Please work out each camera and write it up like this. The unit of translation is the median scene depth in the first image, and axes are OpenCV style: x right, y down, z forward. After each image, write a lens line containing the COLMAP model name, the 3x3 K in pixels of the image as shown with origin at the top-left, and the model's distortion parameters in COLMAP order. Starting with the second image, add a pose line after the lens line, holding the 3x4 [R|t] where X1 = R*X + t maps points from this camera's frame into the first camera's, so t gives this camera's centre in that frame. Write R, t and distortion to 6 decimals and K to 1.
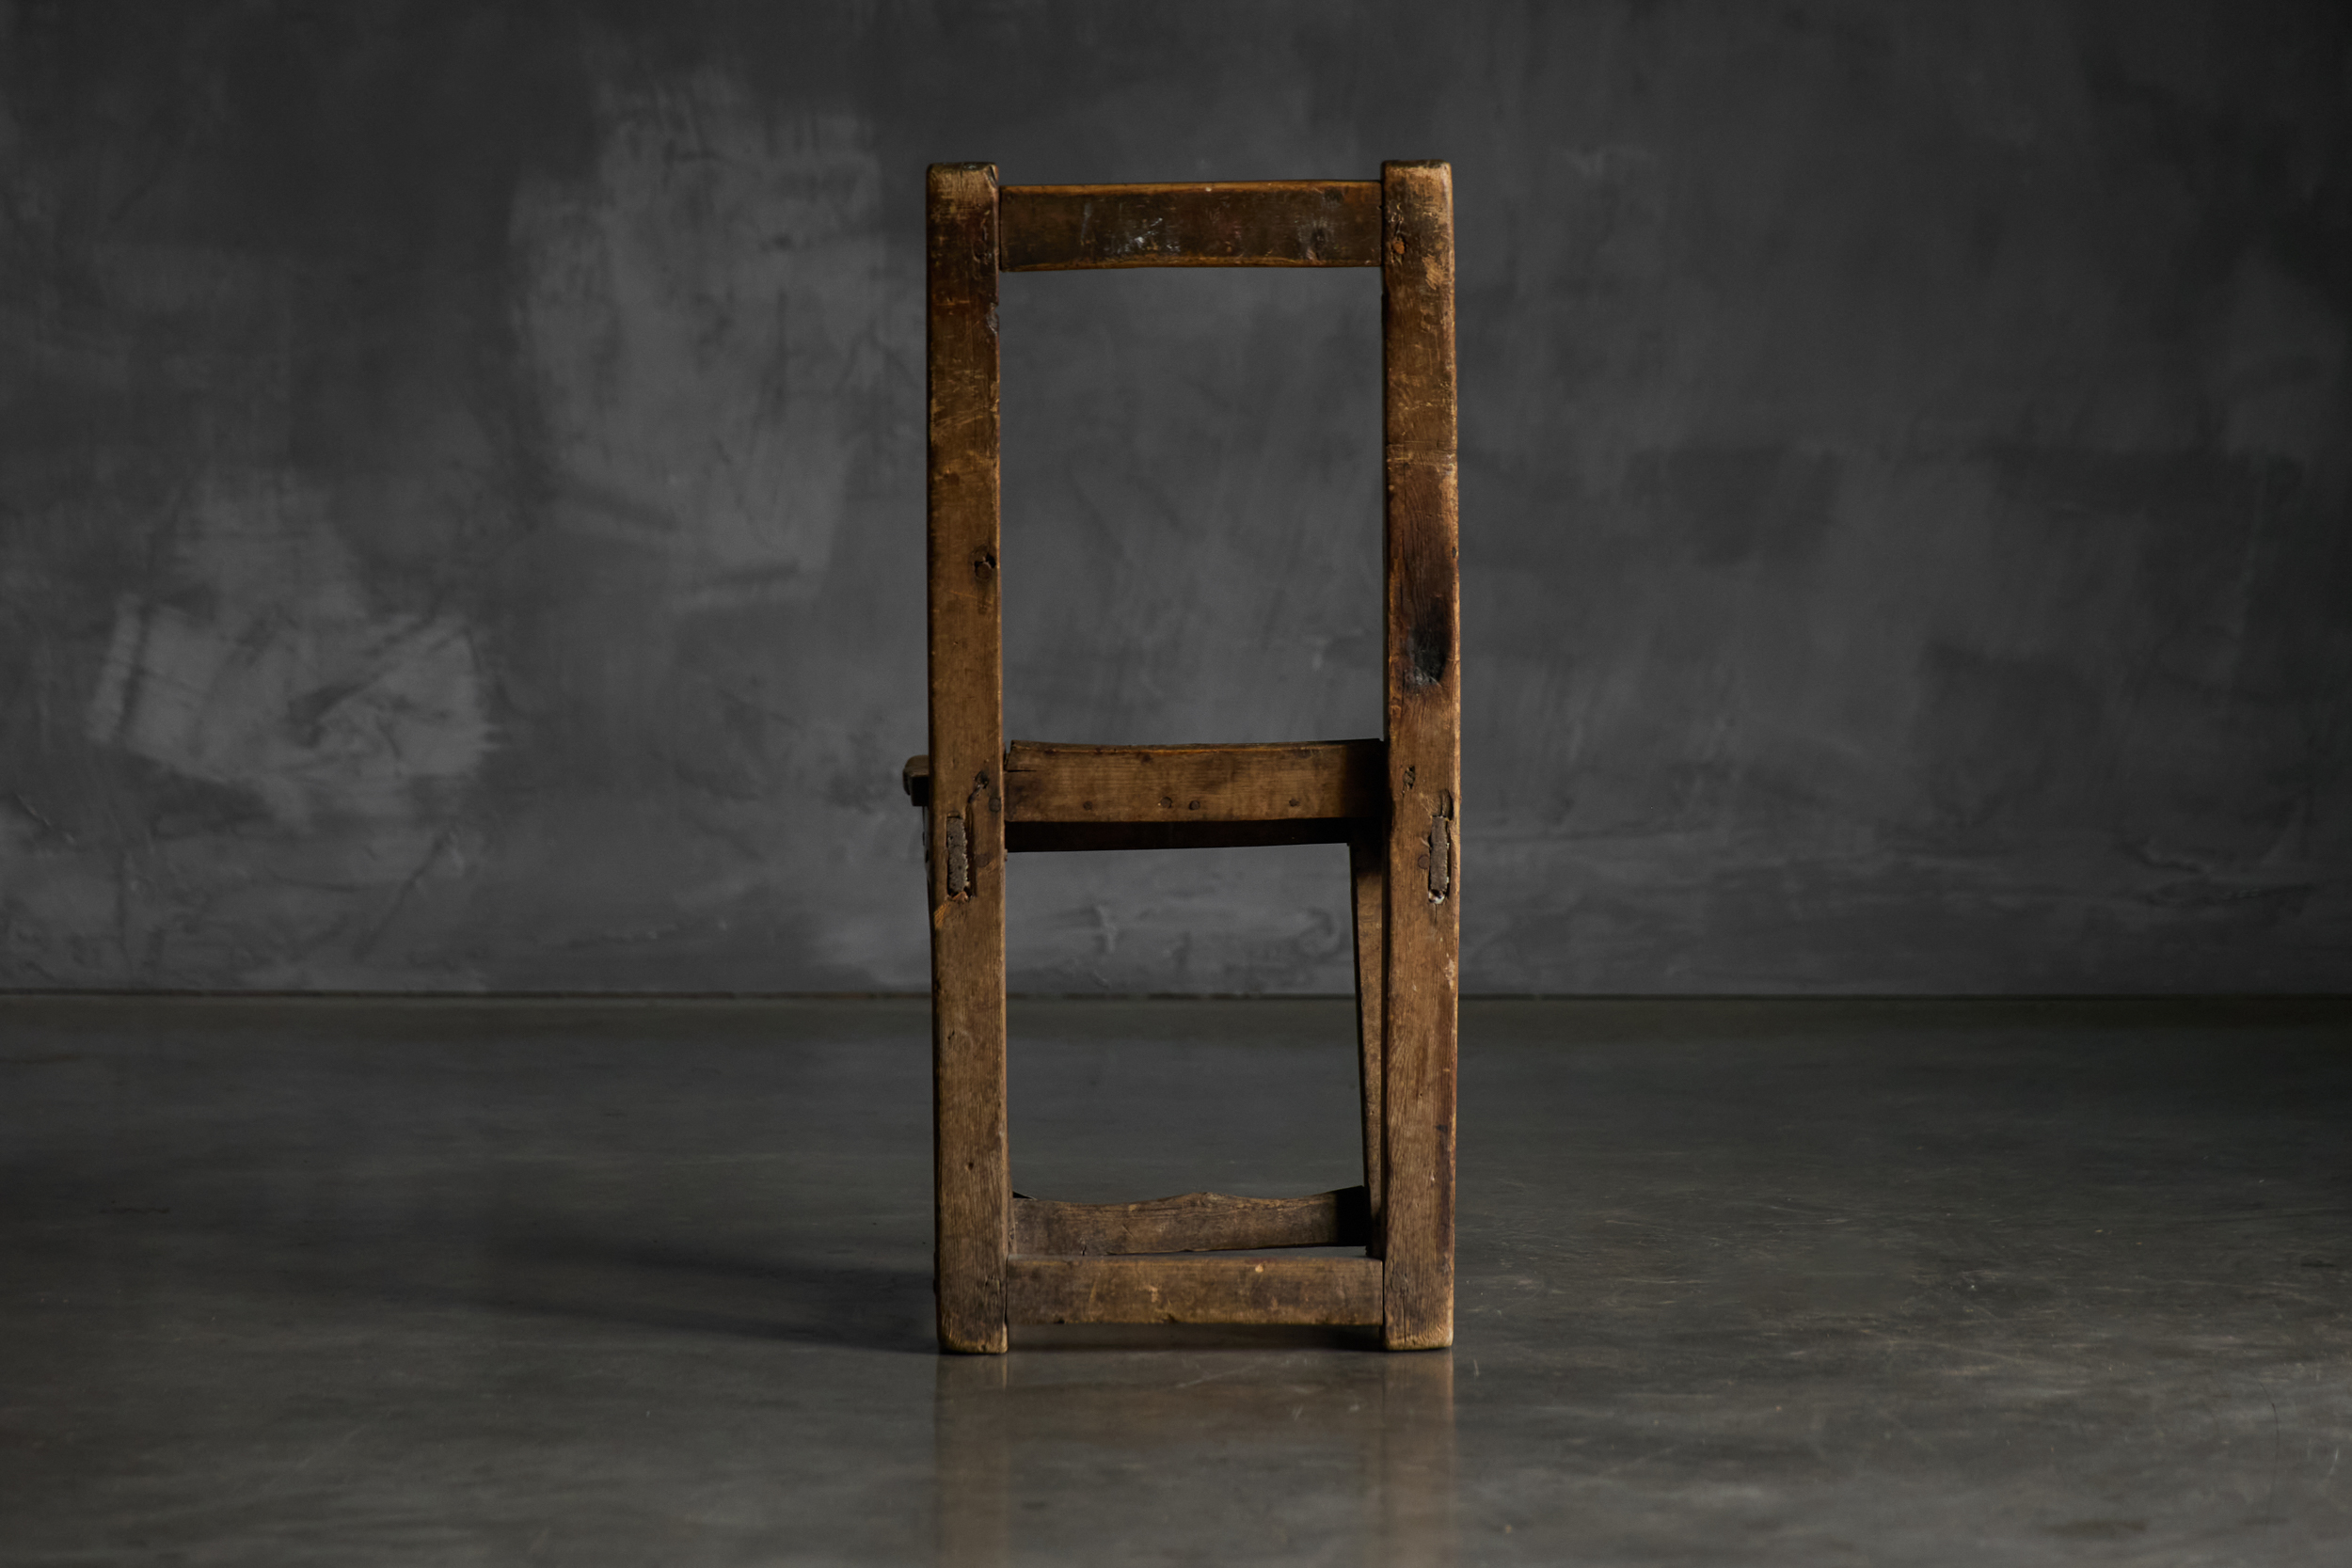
lens RADIAL K [[6973.6, 0, 1189.2], [0, 6973.6, 768.7], [0, 0, 1]] dist [-0.044865, 0.000000]
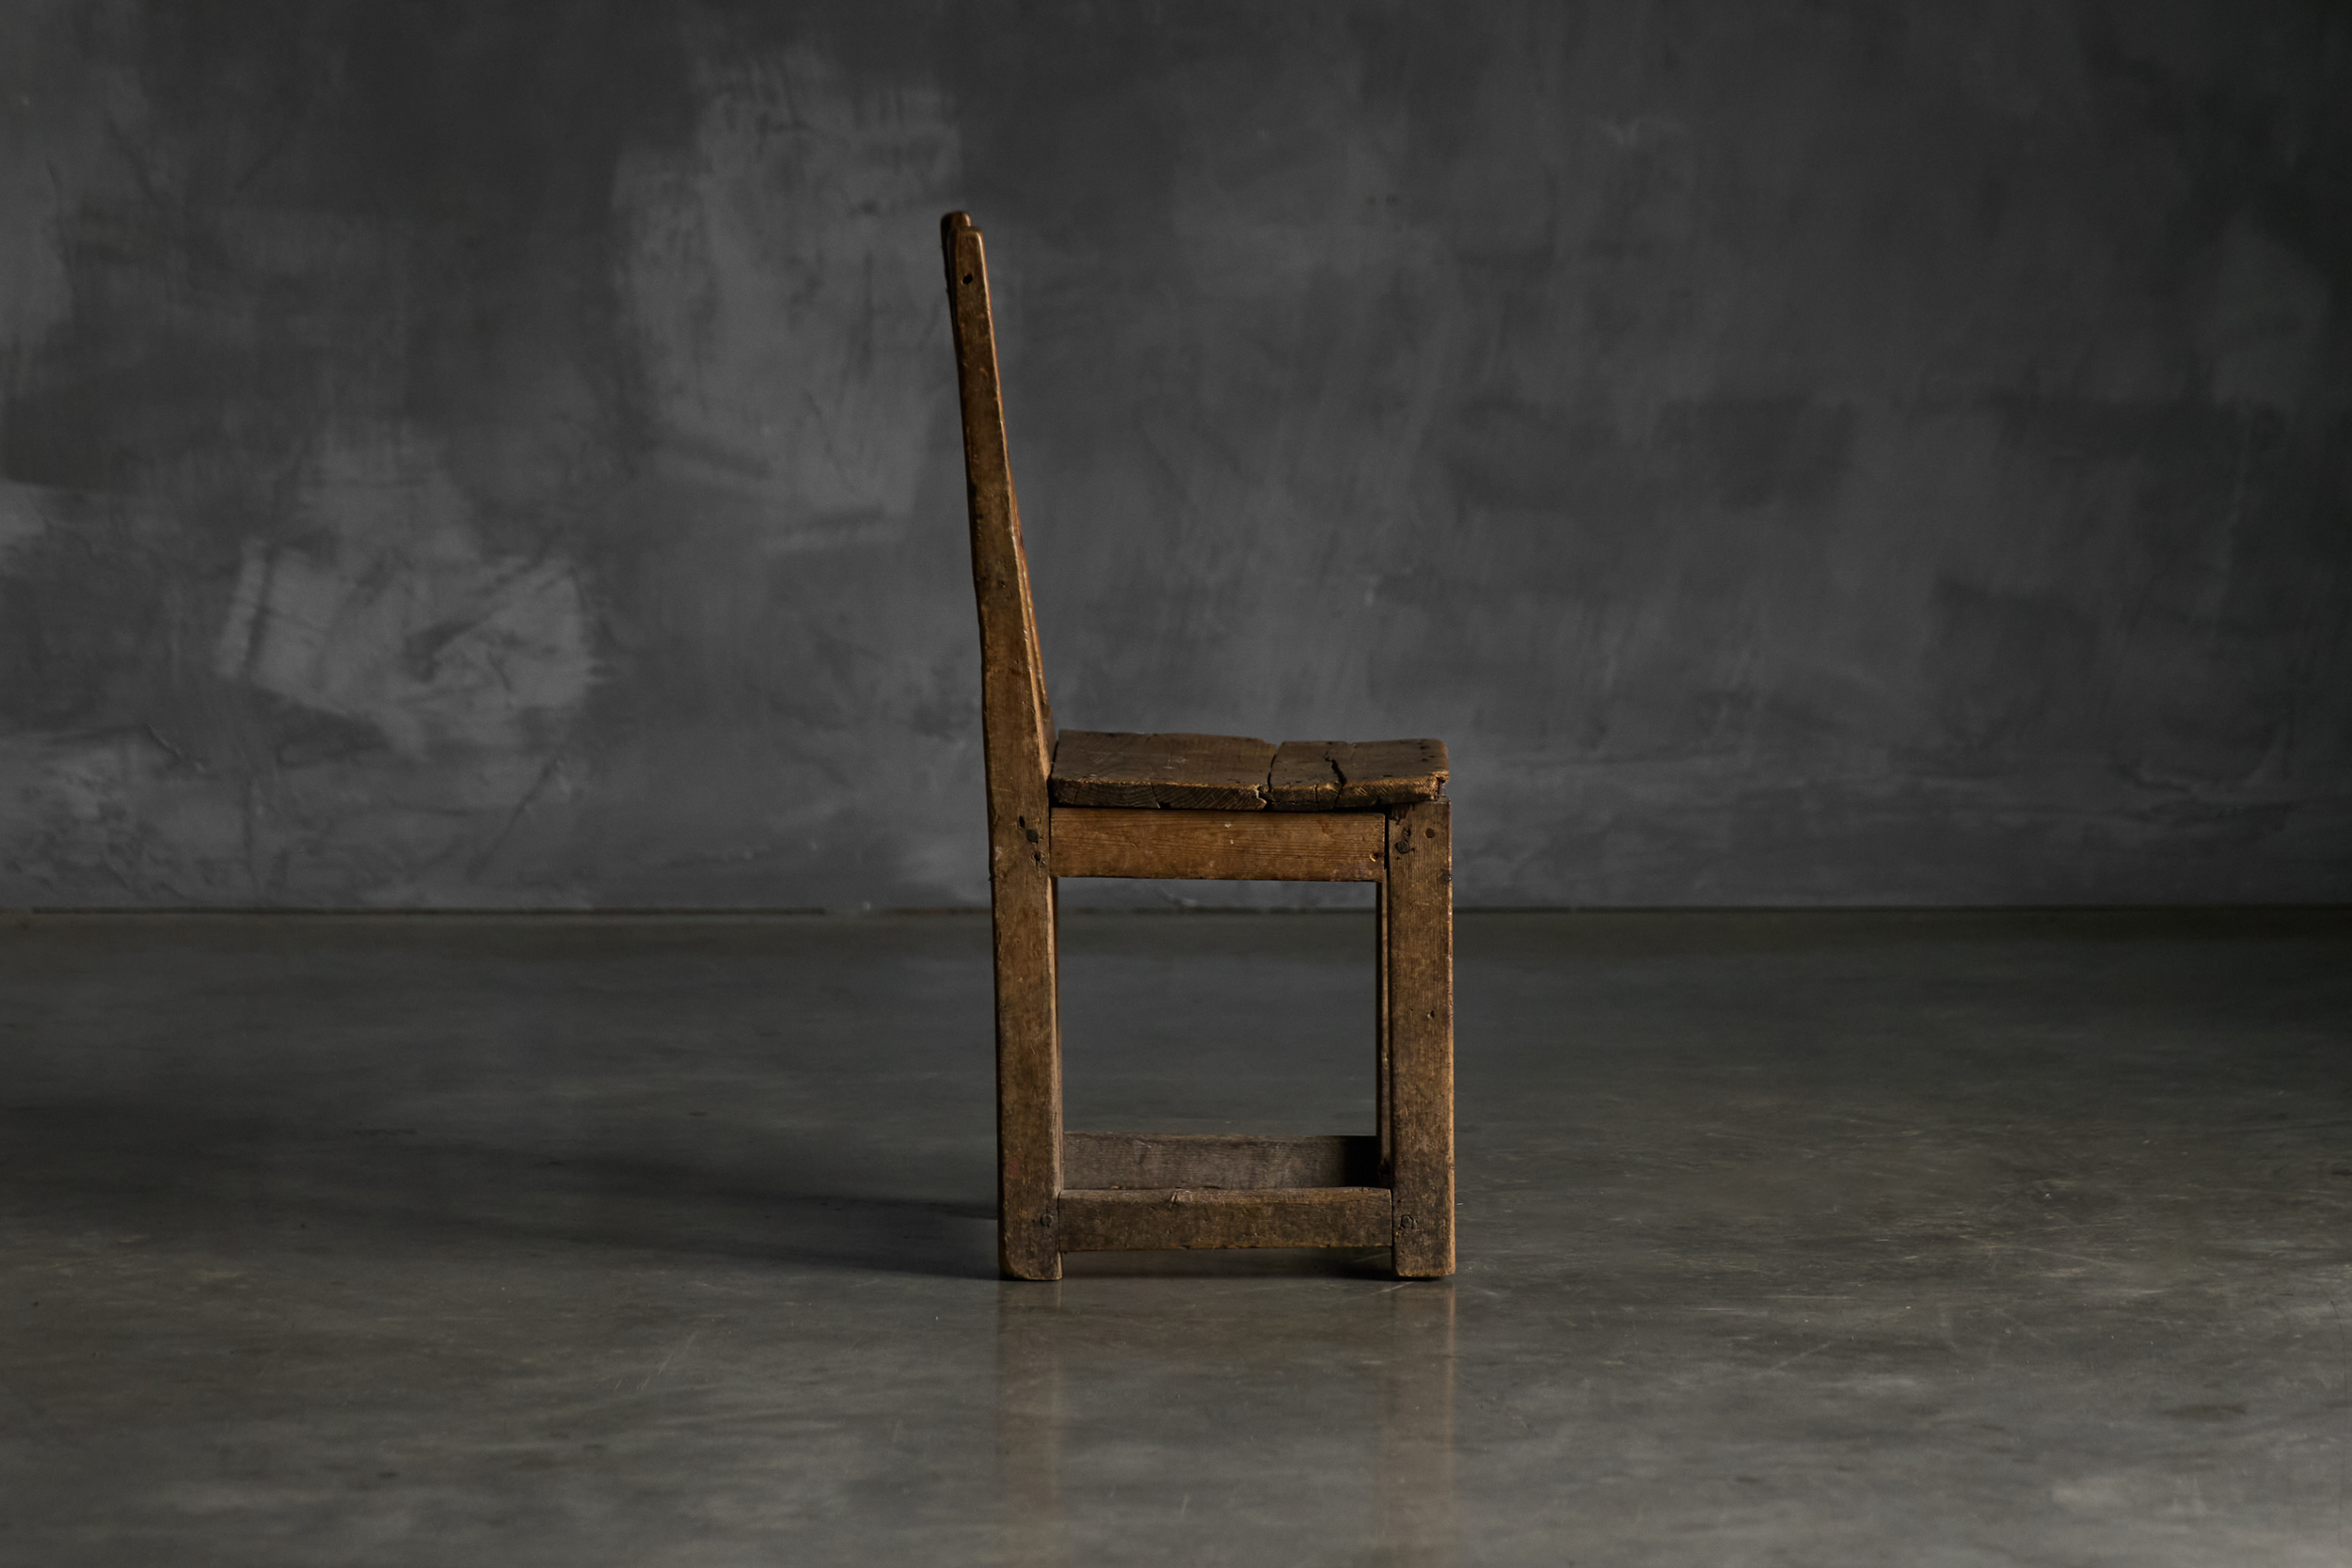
lens RADIAL K [[7462.7, 0, 1158.5], [0, 7462.7, 781.1], [0, 0, 1]] dist [-0.045110, 0.000000]
pose [[0.999594, -0.004061, 0.028209, -0.046559], [0.003287, 0.999618, 0.027456, -0.018921], [-0.028310, -0.027352, 0.999225, -0.146603]]
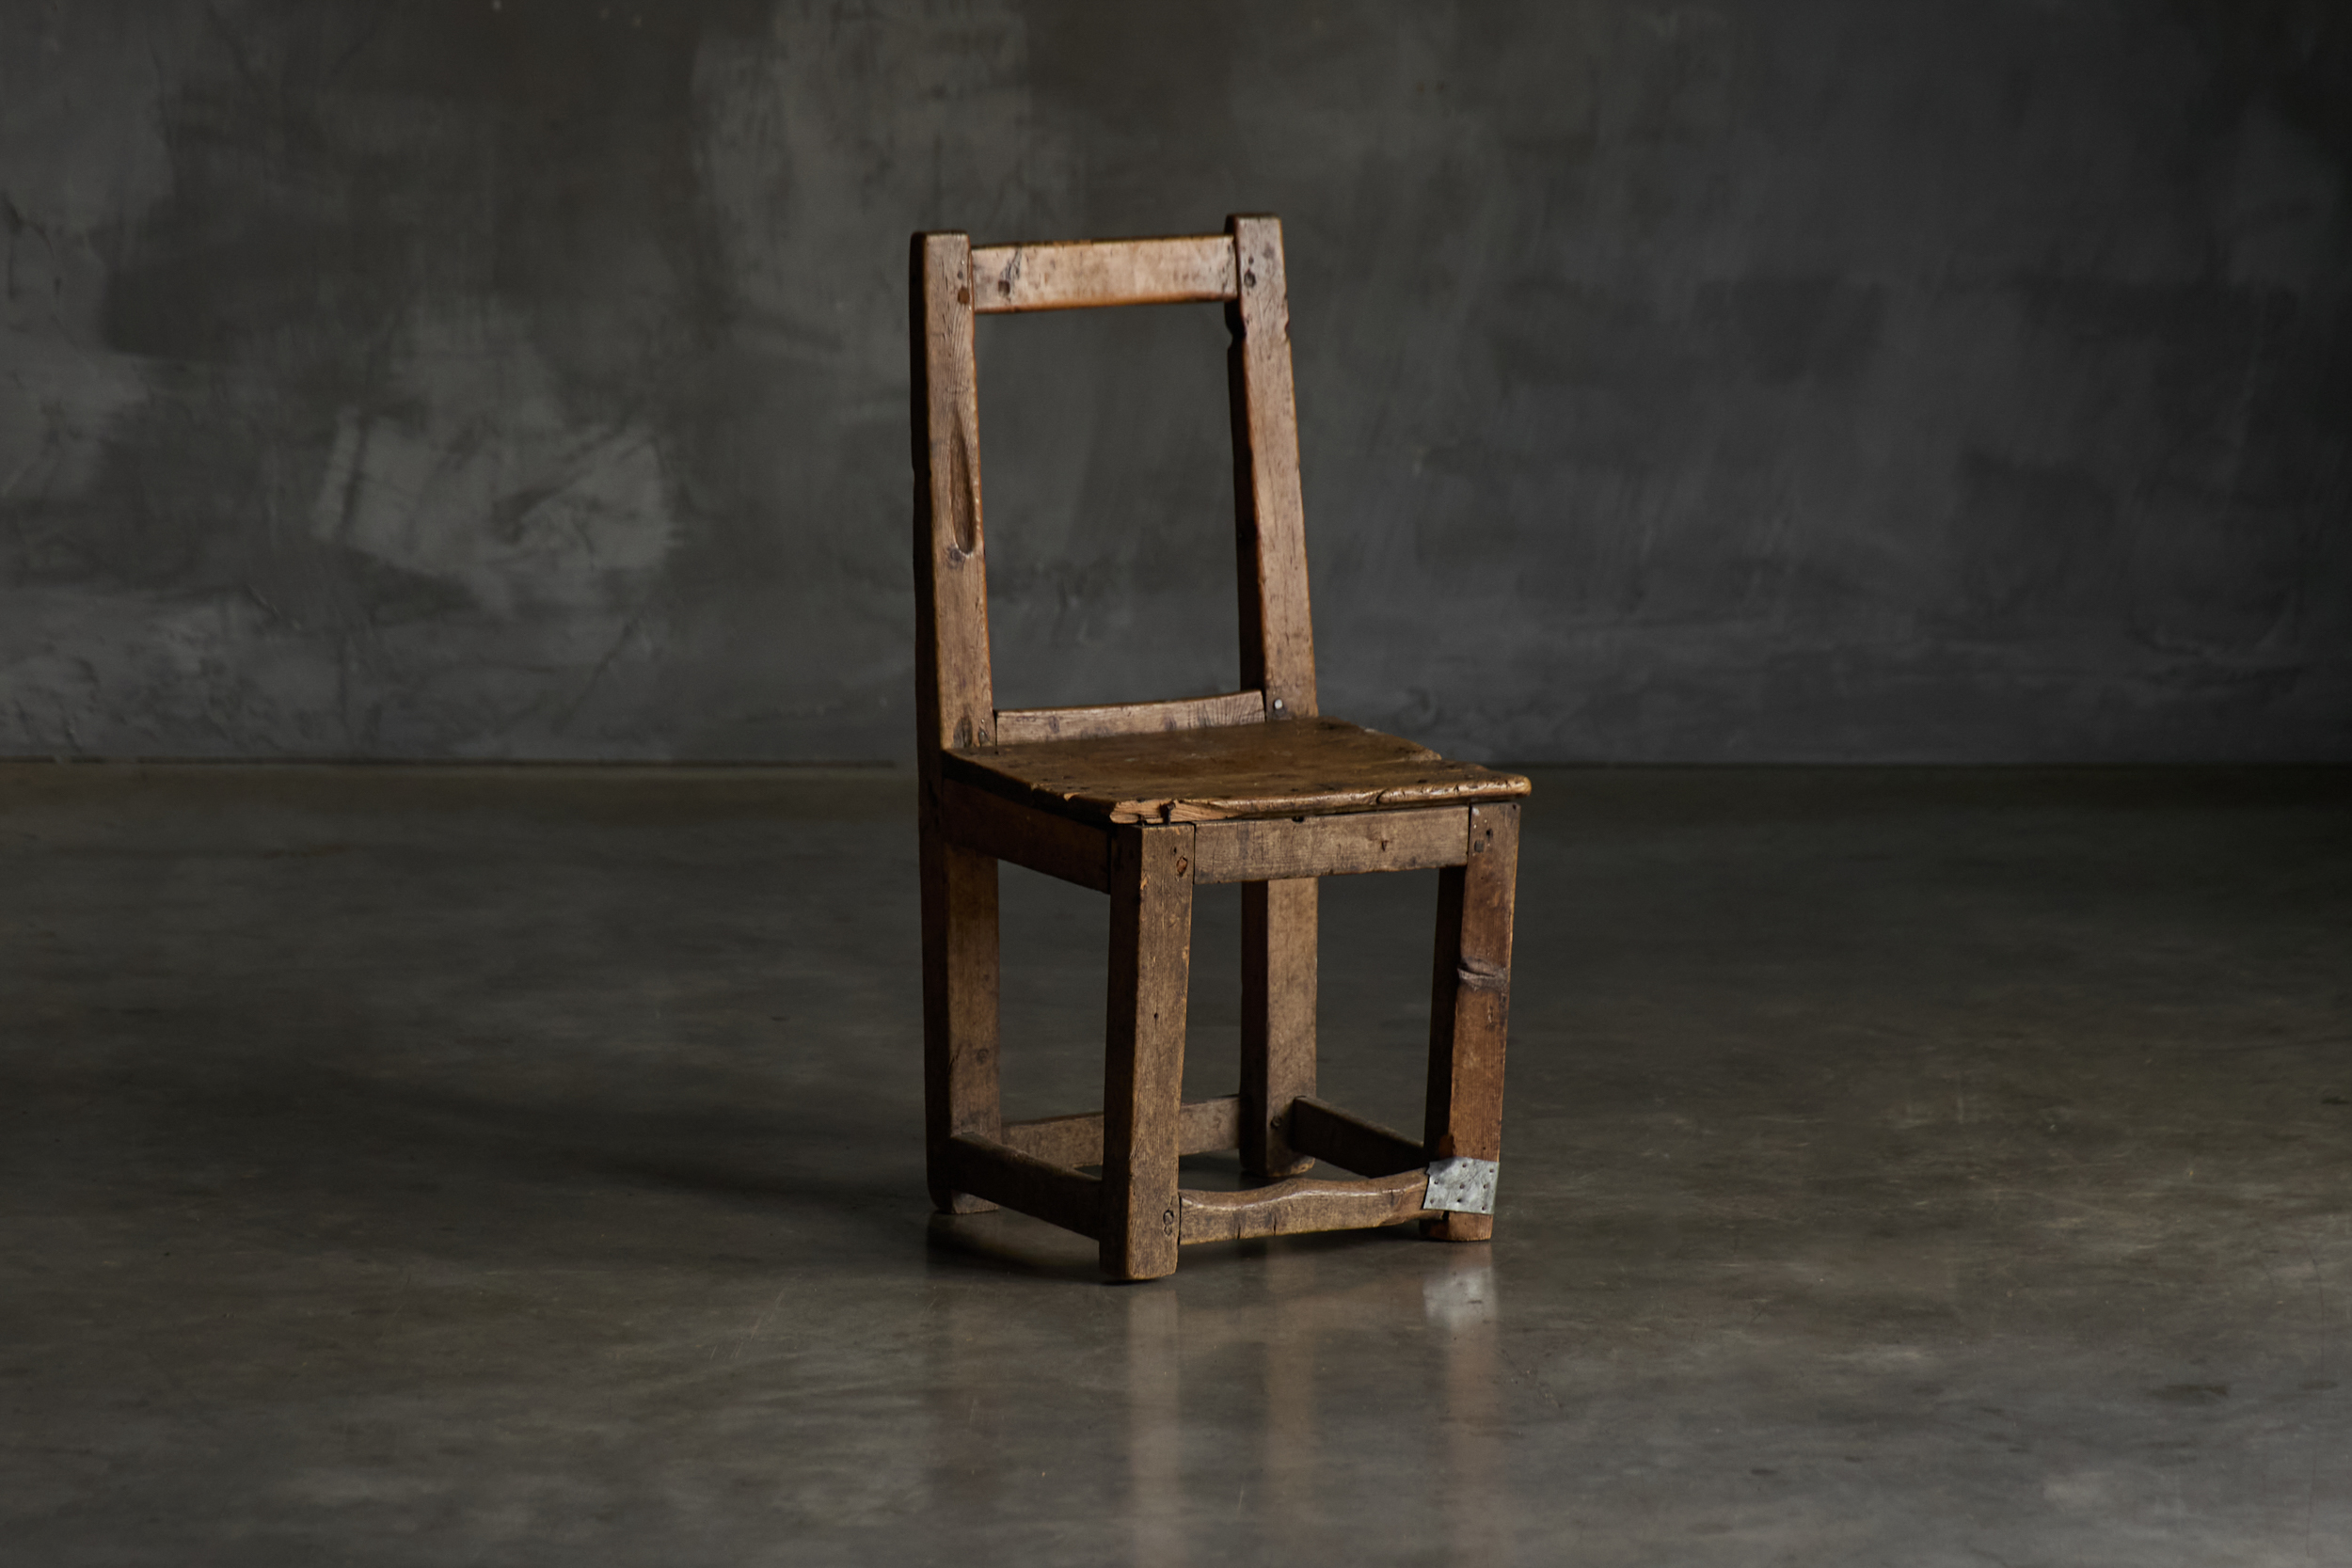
lens RADIAL K [[7462.7, 0, 1125.1], [0, 7462.7, 724.7], [0, 0, 1]] dist [-0.045110, 0.000000]
pose [[0.999850, -0.001603, 0.017240, -0.049154], [0.000296, 0.997139, 0.075589, -0.064880], [-0.017312, -0.075572, 0.996990, -0.195294]]
